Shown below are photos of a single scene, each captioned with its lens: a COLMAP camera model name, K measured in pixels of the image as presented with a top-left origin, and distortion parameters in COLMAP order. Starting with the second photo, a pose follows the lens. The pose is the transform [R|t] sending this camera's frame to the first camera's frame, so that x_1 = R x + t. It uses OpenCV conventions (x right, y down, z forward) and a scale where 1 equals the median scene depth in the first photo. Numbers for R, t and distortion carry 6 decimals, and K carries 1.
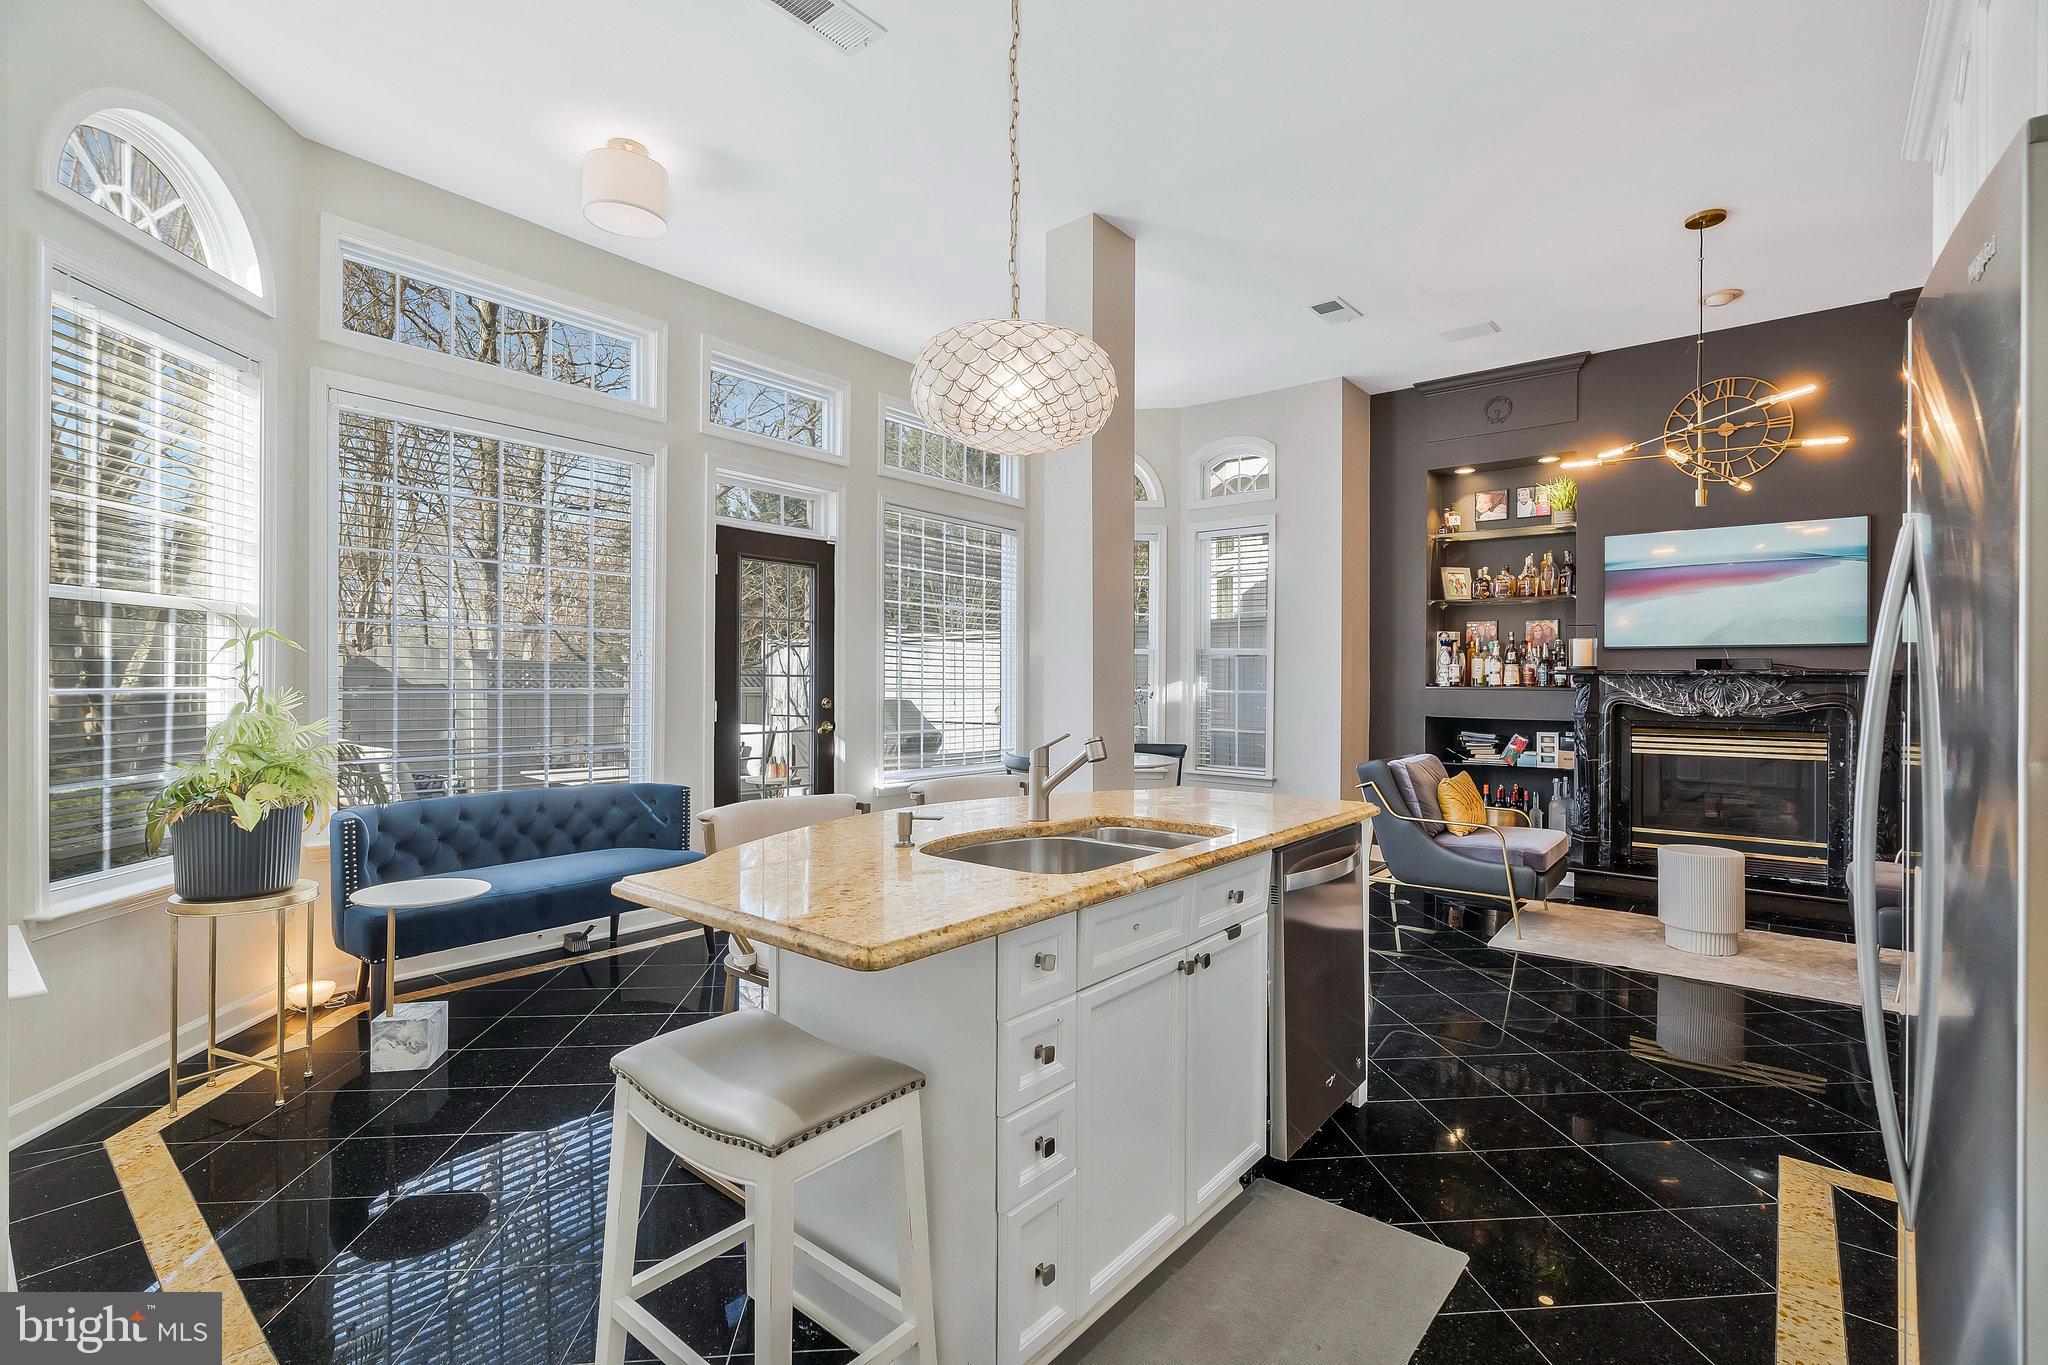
lens RADIAL K [[955.1, 0, 1018.1], [0, 955.1, 677.7], [0, 0, 1]] dist [-0.002591, 0.000045]
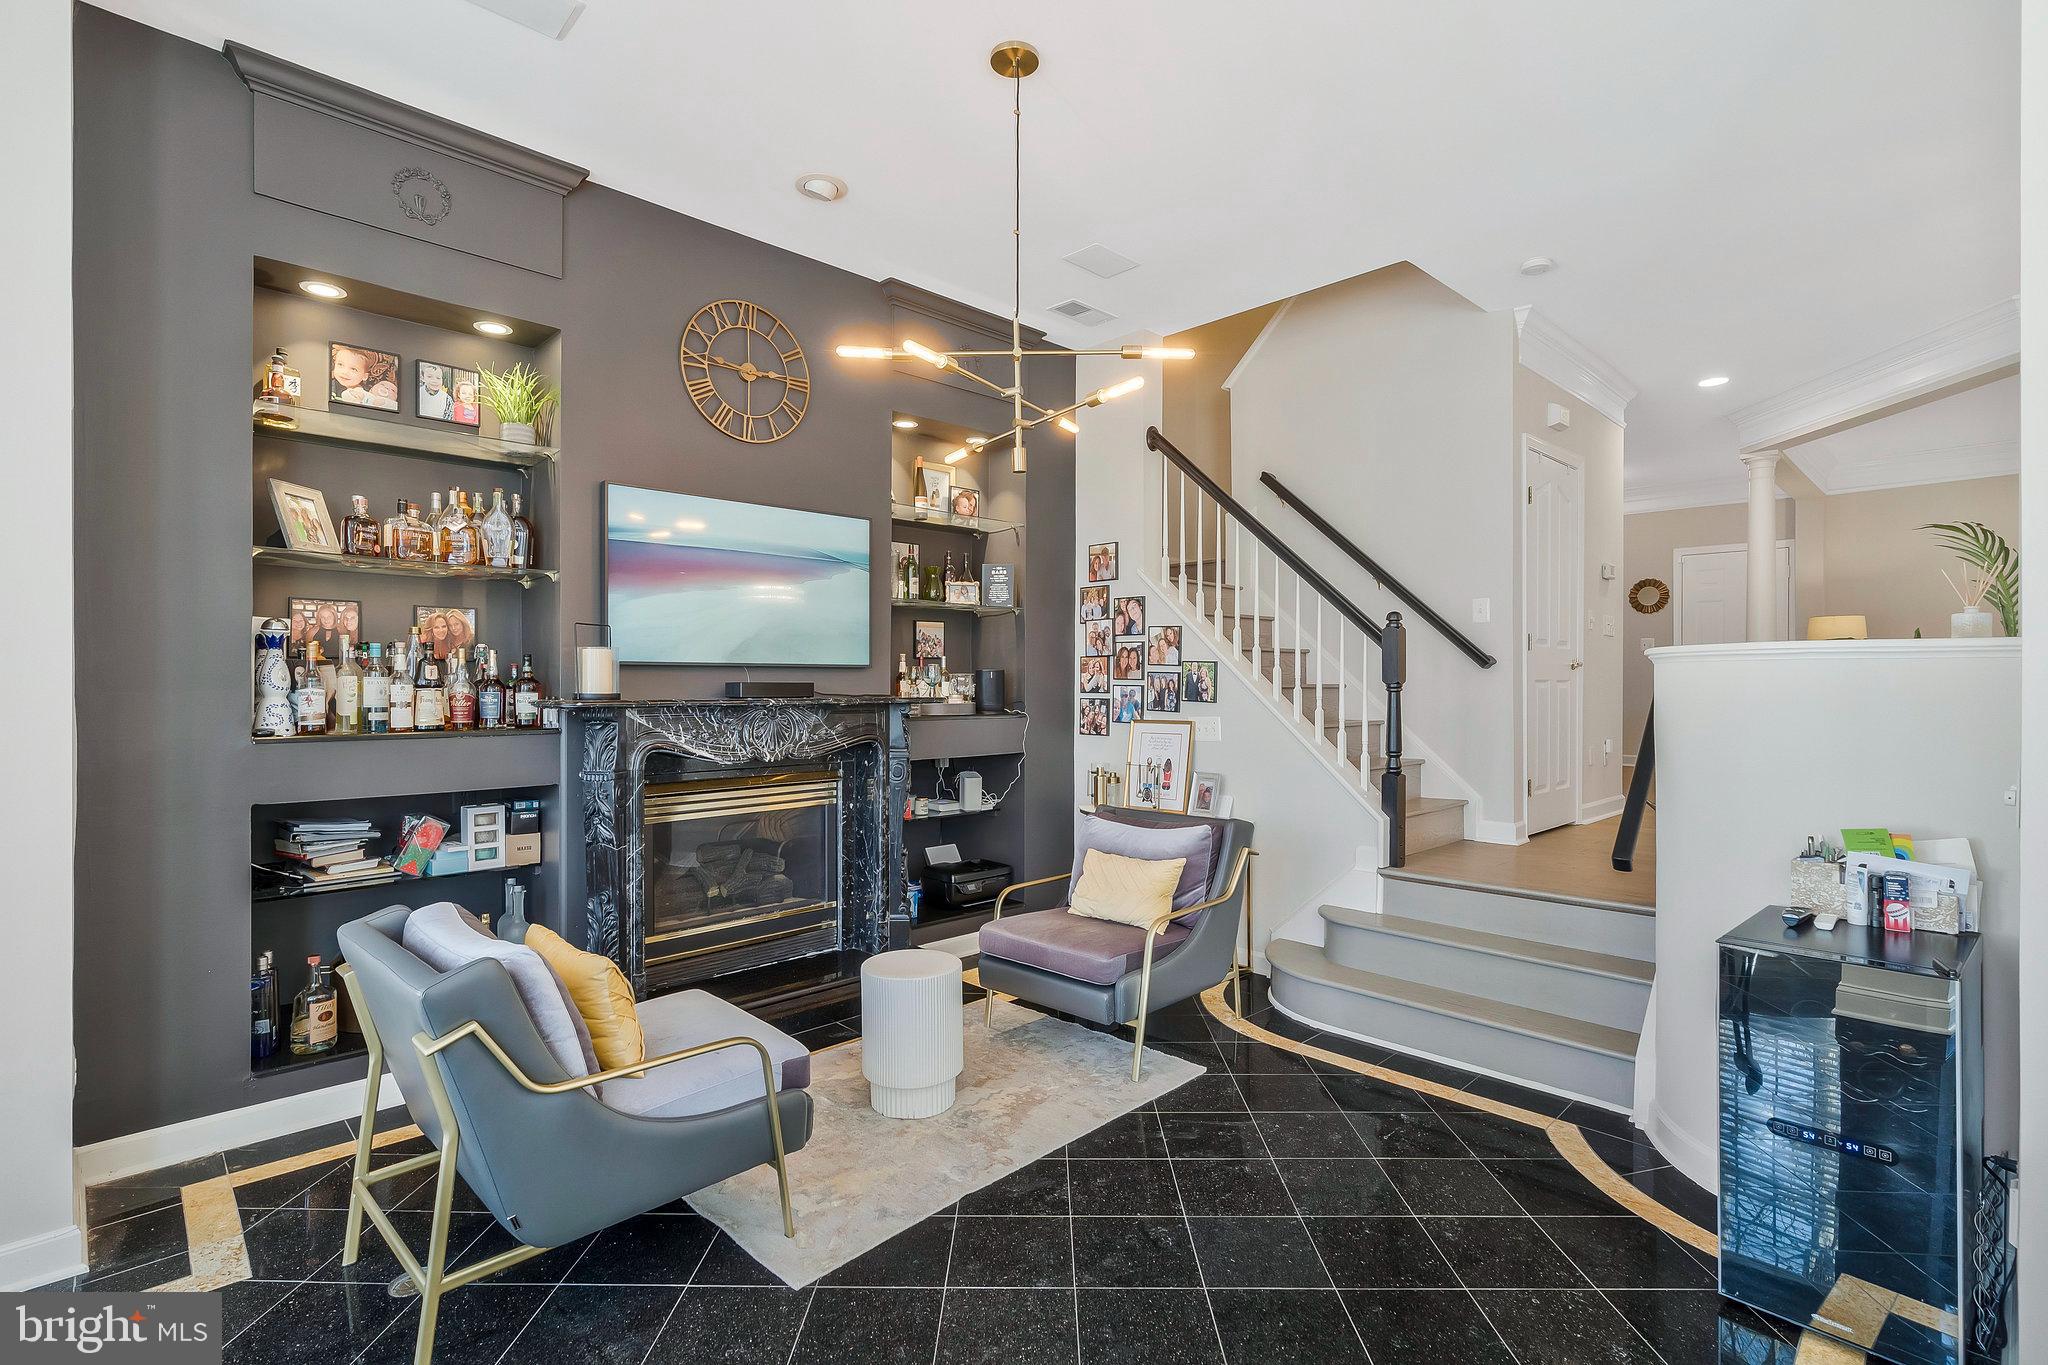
lens RADIAL K [[955.1, 0, 1018.1], [0, 955.1, 677.7], [0, 0, 1]] dist [-0.002591, 0.000045]
pose [[0.102480, -0.006334, 0.994715, 0.020914], [-0.005127, 0.999963, 0.006896, -0.025437], [-0.994722, -0.005806, 0.102443, 0.628925]]
